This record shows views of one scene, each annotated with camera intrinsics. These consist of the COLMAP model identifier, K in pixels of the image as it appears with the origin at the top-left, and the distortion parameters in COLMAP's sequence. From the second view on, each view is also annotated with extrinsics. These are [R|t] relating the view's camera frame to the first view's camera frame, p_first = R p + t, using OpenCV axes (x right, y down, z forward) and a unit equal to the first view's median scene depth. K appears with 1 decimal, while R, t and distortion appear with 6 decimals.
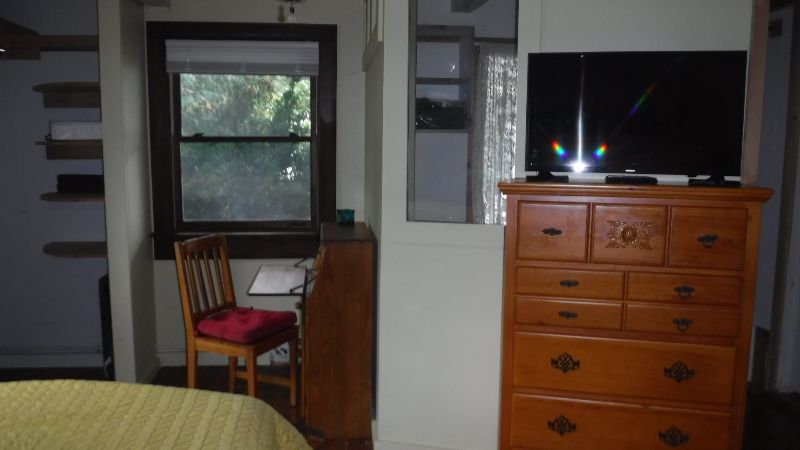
lens RADIAL K [[673.3, 0, 400.0], [0, 673.3, 225.0], [0, 0, 1]] dist [-0.065751, 0.016477]
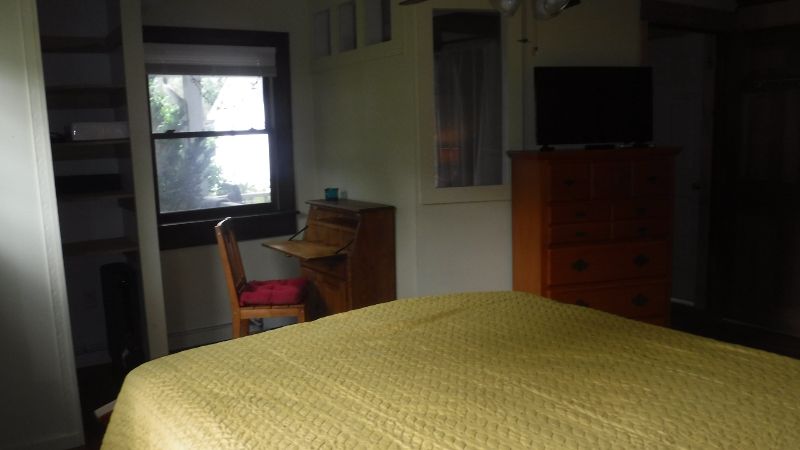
lens RADIAL K [[673.3, 0, 400.0], [0, 673.3, 225.0], [0, 0, 1]] dist [-0.065751, 0.016477]
pose [[0.885787, -0.103278, 0.452455, -0.522548], [0.094395, 0.994638, 0.042237, 0.004079], [-0.454392, 0.005297, 0.890786, -0.134567]]
